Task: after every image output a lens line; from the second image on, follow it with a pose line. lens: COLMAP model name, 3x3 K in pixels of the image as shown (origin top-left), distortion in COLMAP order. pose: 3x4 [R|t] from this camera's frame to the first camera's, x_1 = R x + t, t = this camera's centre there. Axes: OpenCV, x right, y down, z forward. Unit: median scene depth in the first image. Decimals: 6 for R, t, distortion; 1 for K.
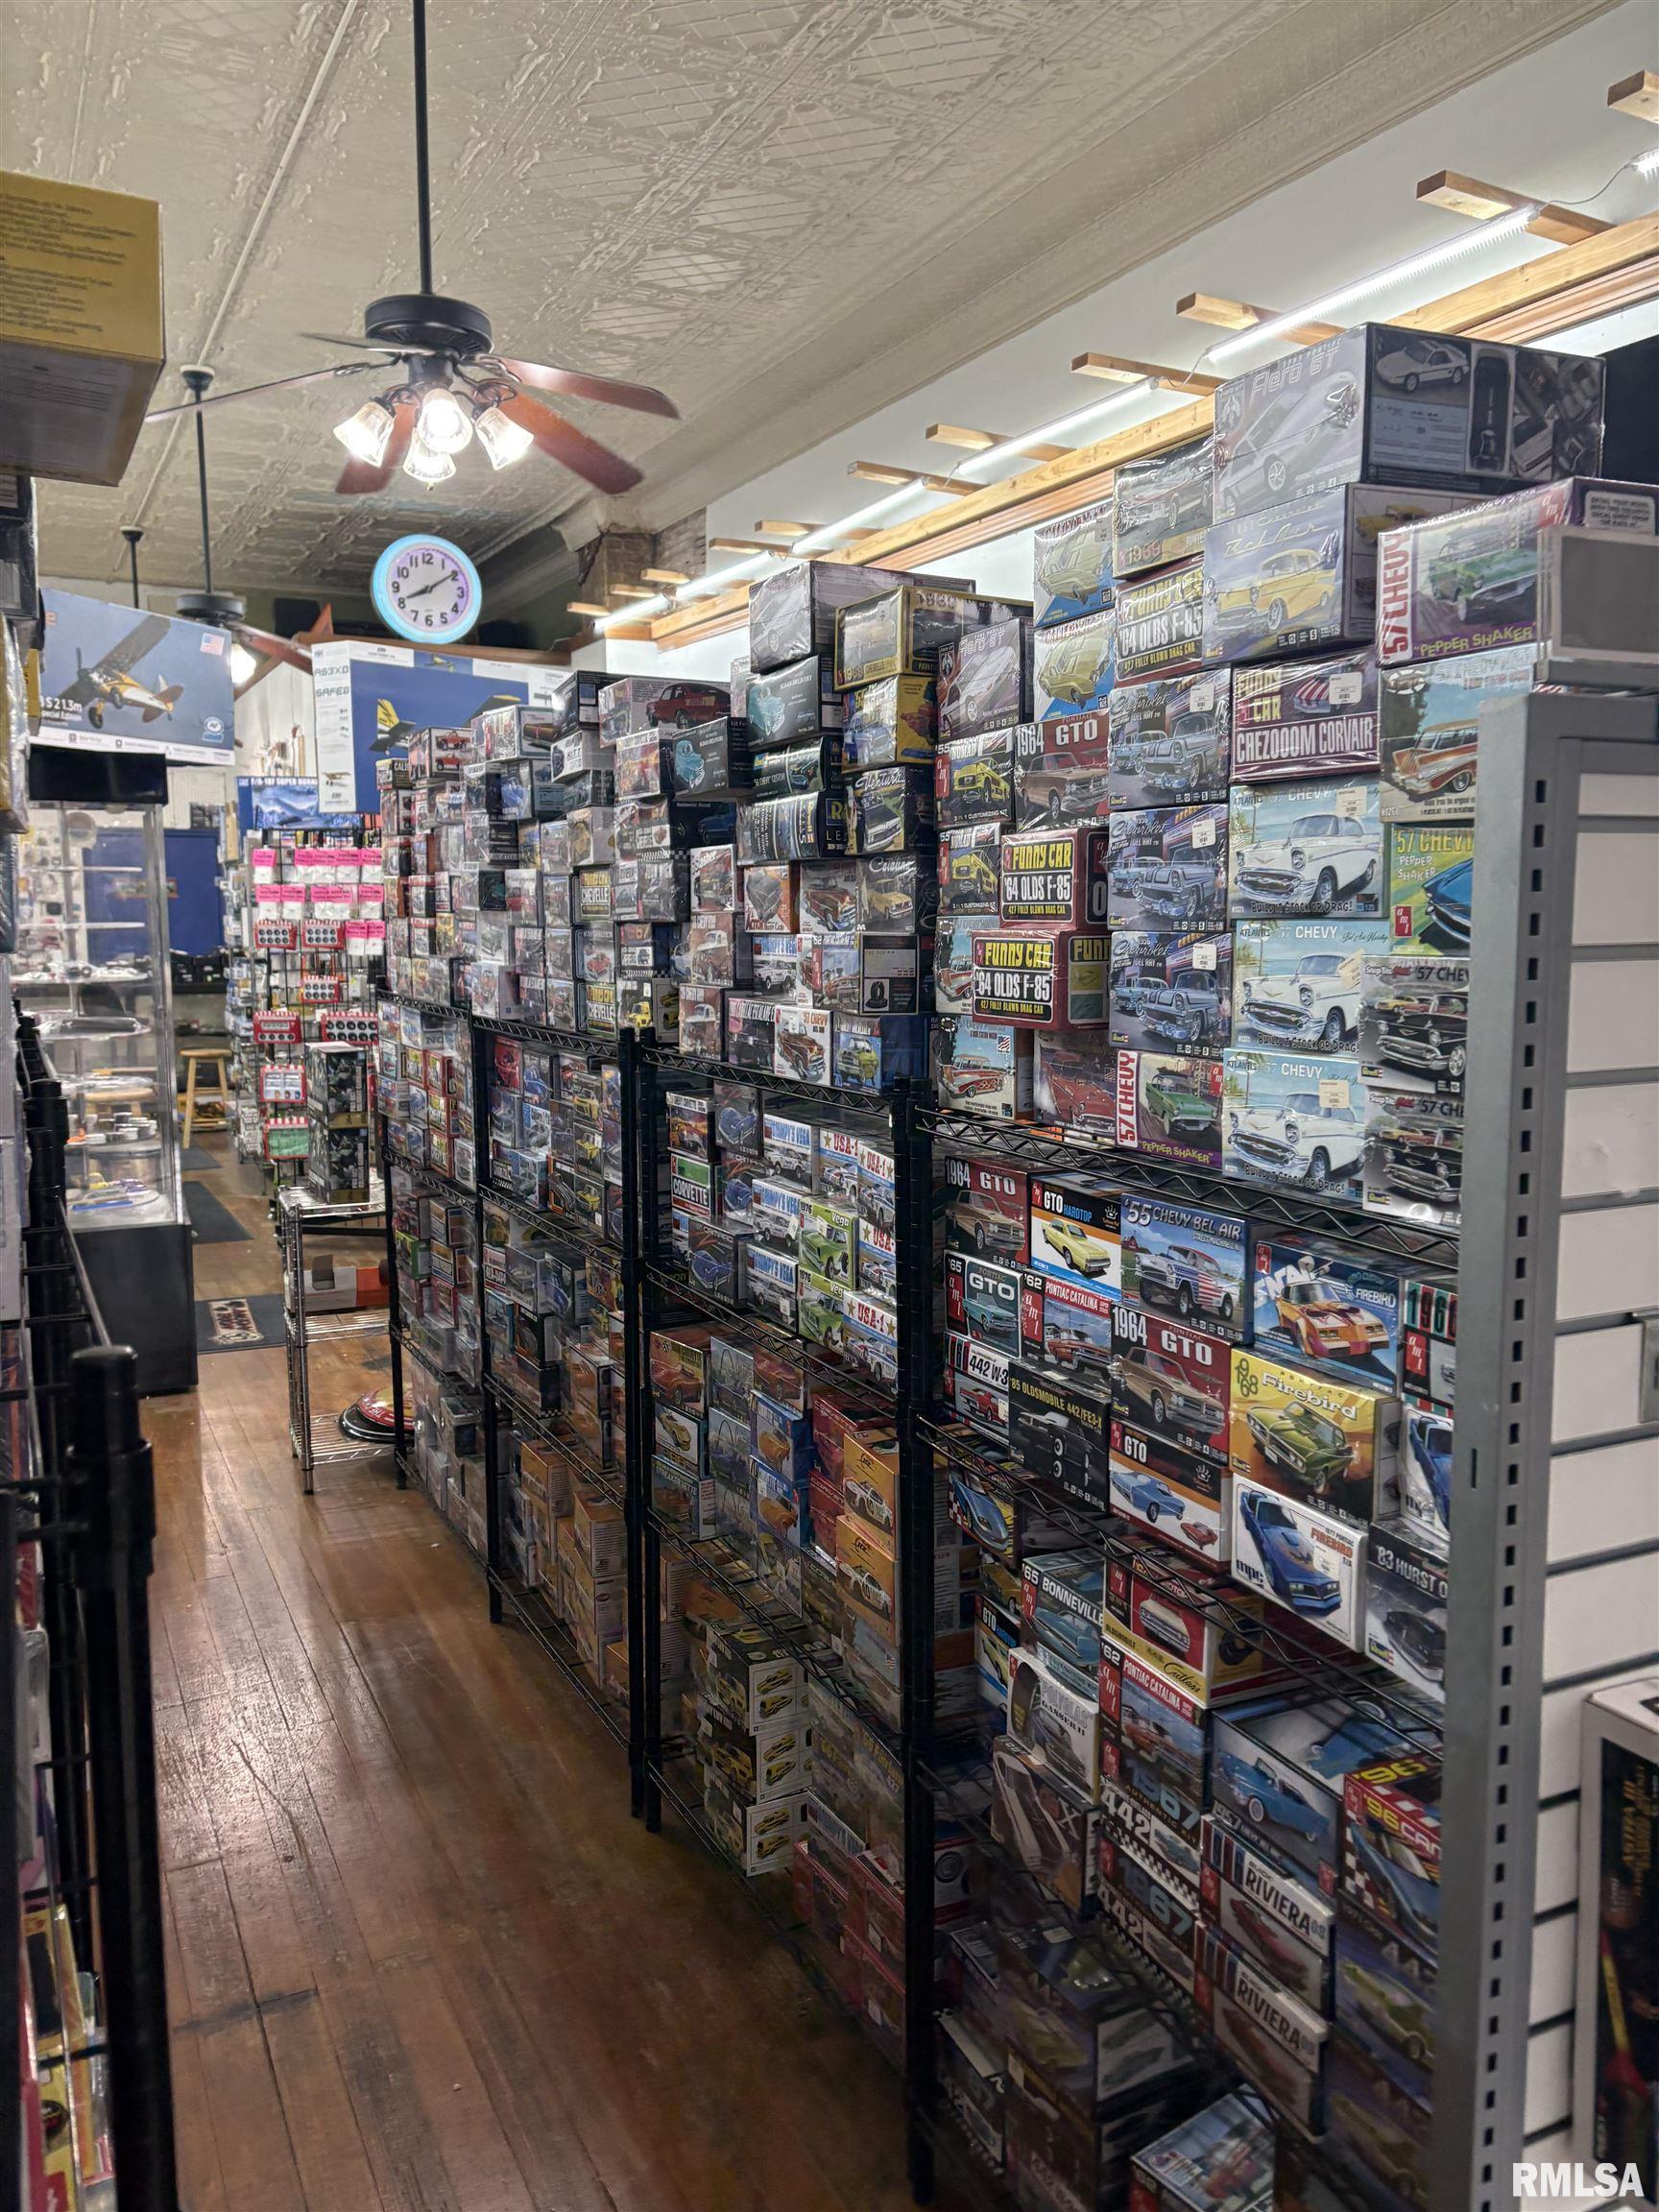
lens RADIAL K [[1669.3, 0, 832.8], [0, 1669.3, 1104.7], [0, 0, 1]] dist [0.040318, 0.004727]
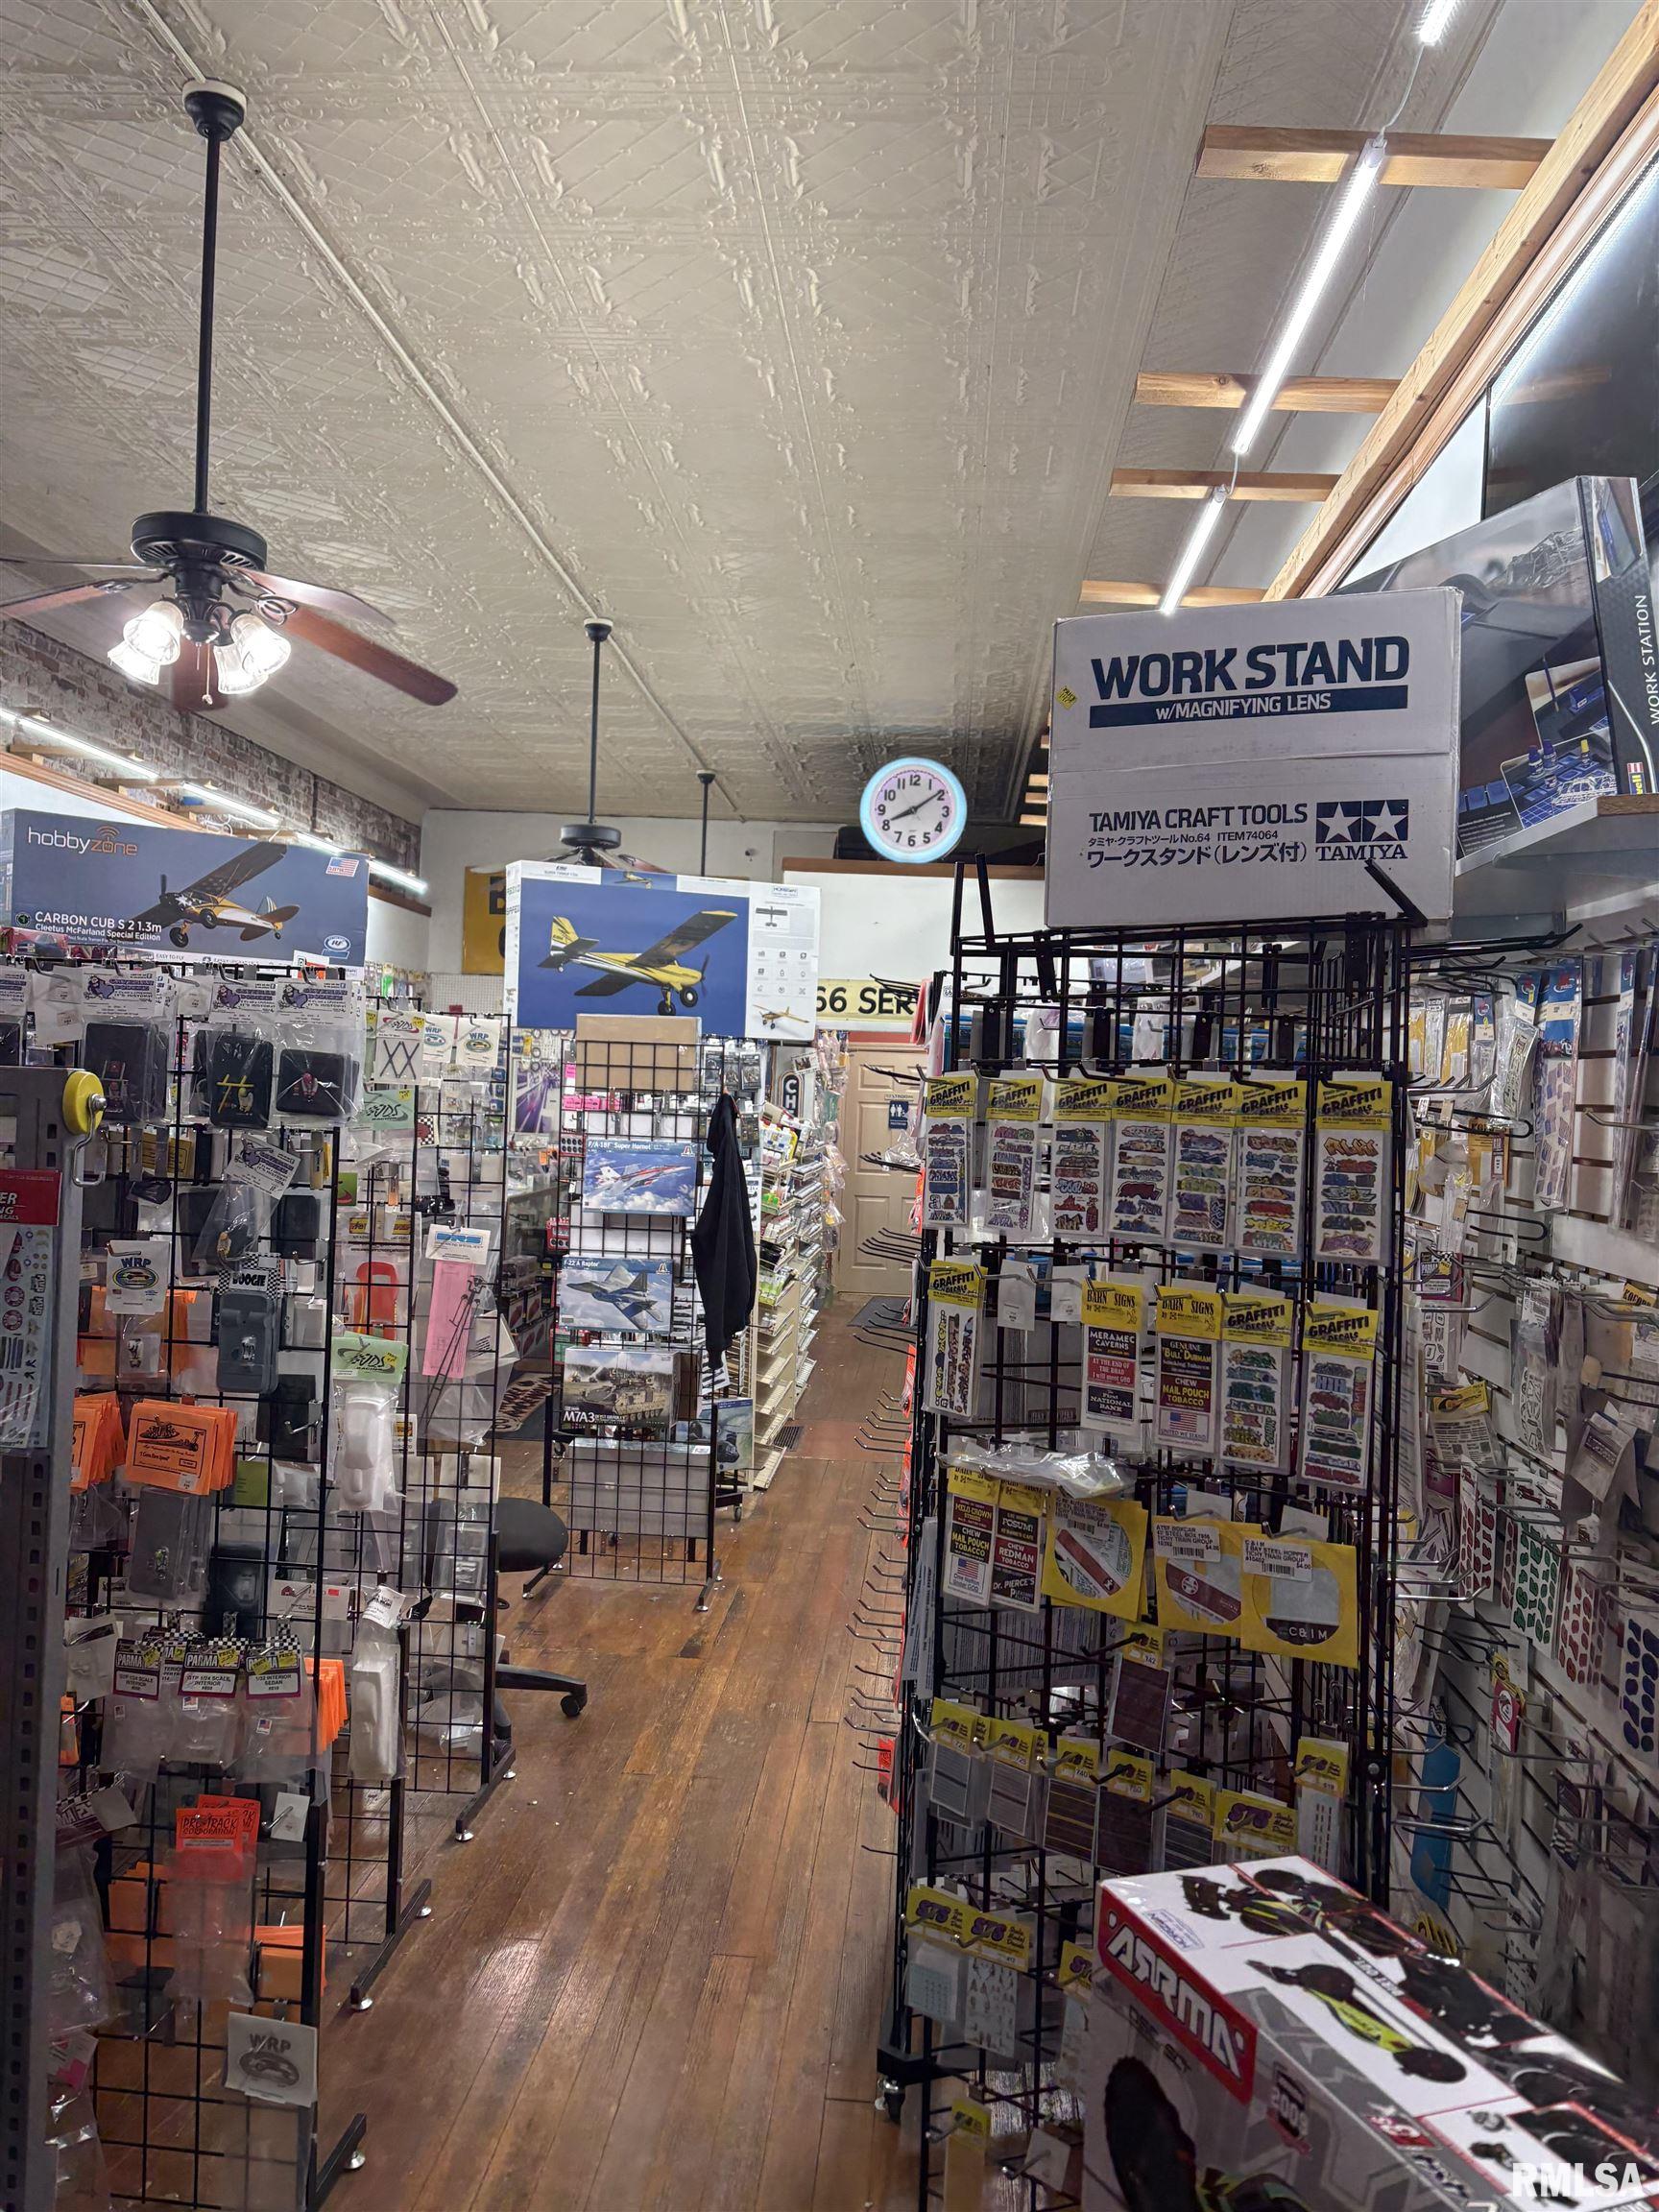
lens RADIAL K [[1669.3, 0, 829.6], [0, 1669.3, 1100.5], [0, 0, 1]] dist [0.040318, 0.004727]
pose [[0.856323, 0.041784, -0.514747, 0.328202], [-0.108590, 0.989007, -0.100367, -0.045374], [0.504894, 0.141843, 0.851447, 0.221043]]
